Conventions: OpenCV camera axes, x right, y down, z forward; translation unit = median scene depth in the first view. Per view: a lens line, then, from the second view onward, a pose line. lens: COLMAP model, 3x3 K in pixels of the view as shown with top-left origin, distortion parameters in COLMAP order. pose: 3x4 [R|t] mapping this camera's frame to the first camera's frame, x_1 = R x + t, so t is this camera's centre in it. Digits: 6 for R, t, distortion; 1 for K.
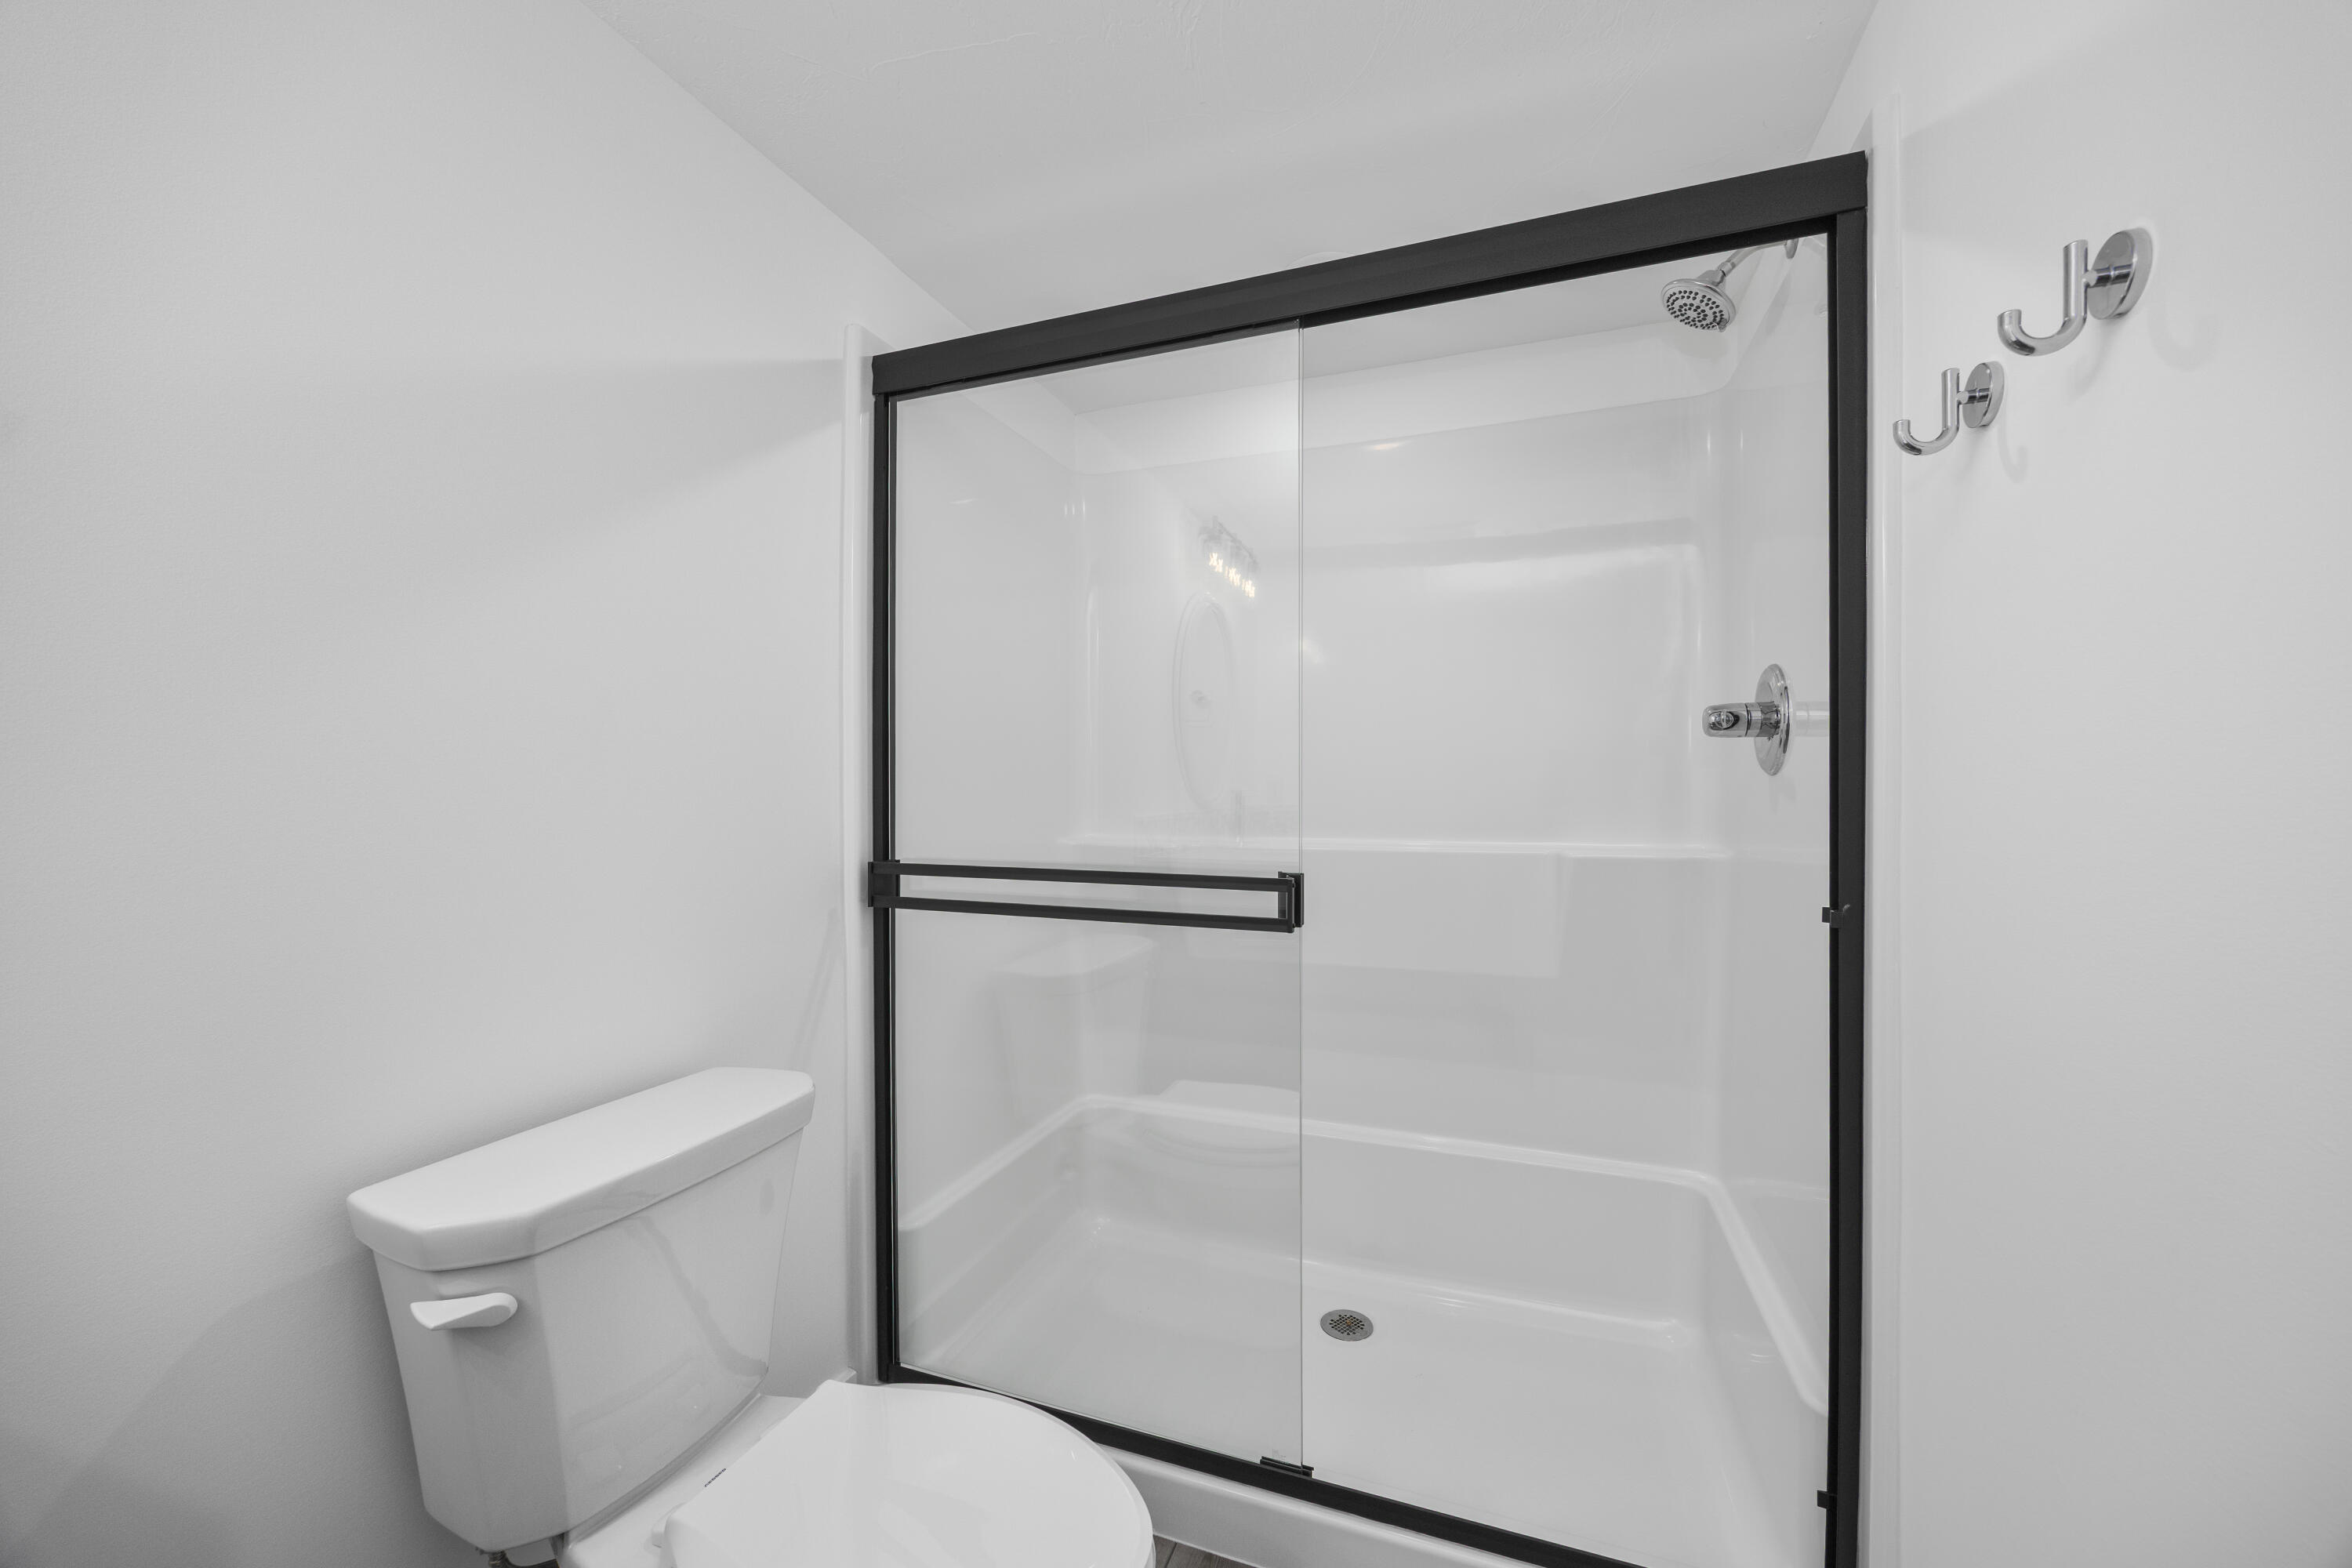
lens RADIAL K [[888.8, 0, 1185.3], [0, 888.8, 783.7], [0, 0, 1]] dist [-0.000284, 0.000028]
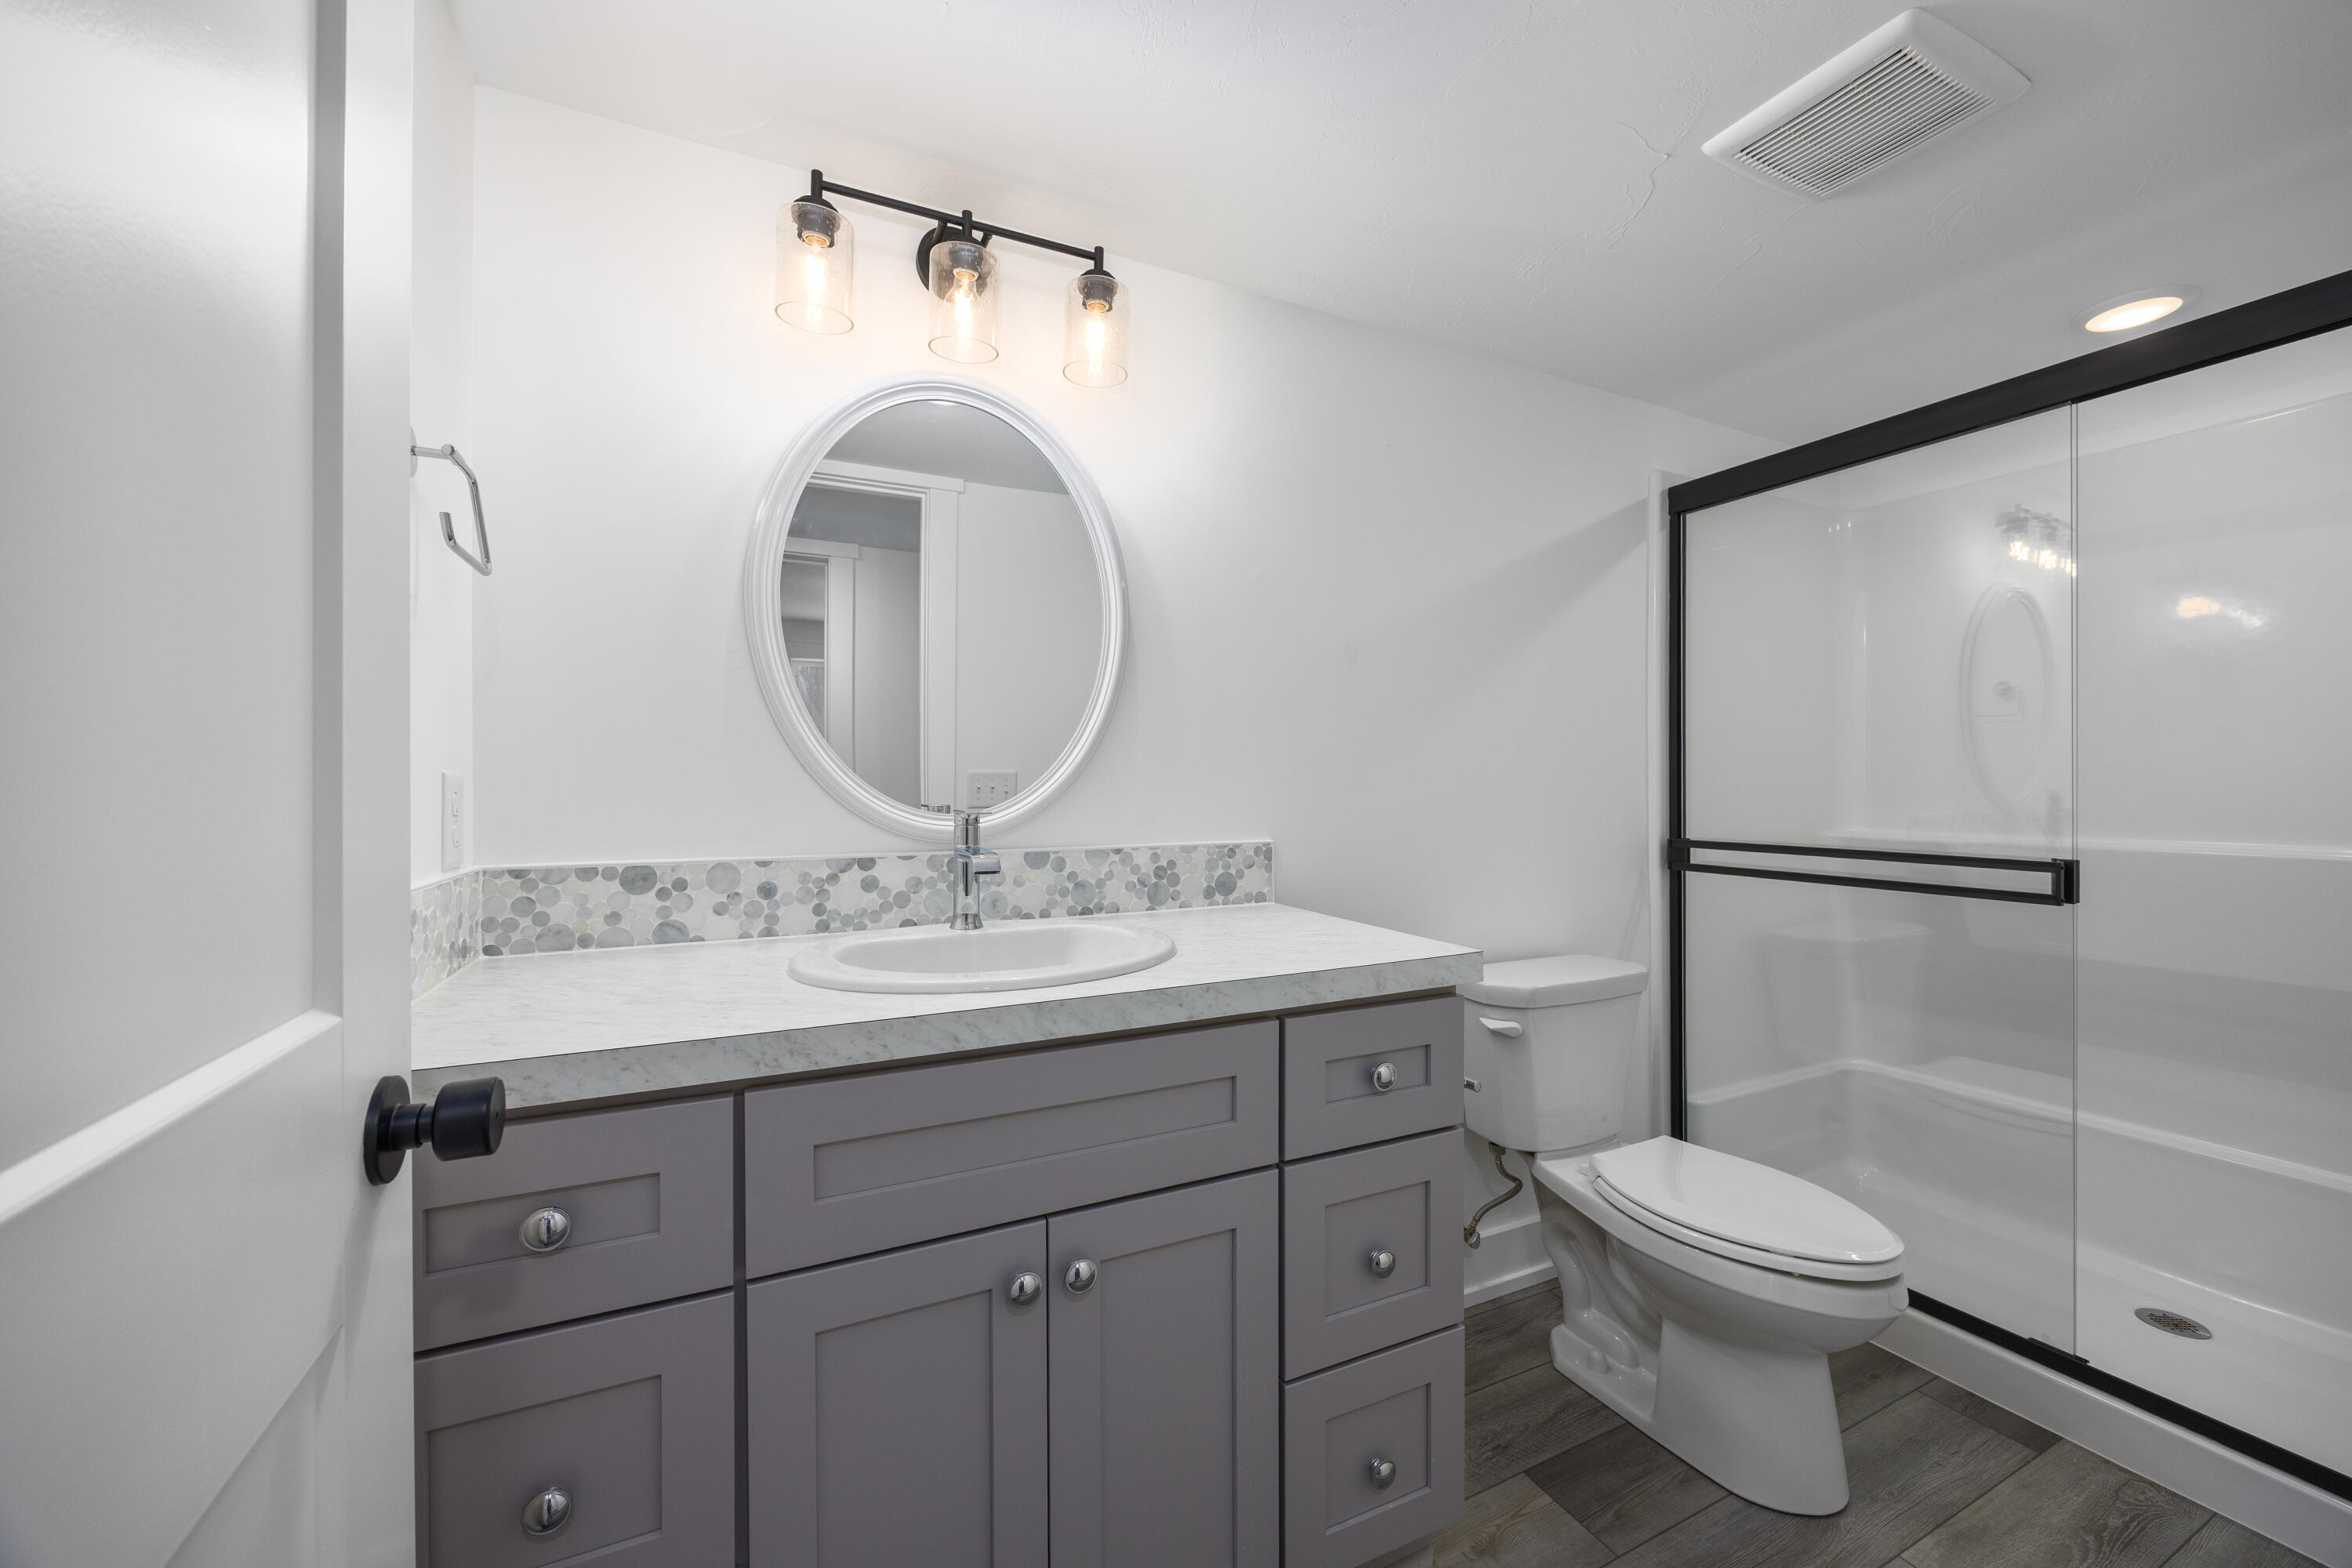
lens RADIAL K [[888.8, 0, 1185.3], [0, 888.8, 783.7], [0, 0, 1]] dist [-0.000284, 0.000028]
pose [[0.729046, -0.000531, -0.684464, 0.064165], [0.001895, 0.999997, 0.001243, -0.003754], [0.684462, -0.002204, 0.729045, -0.591054]]
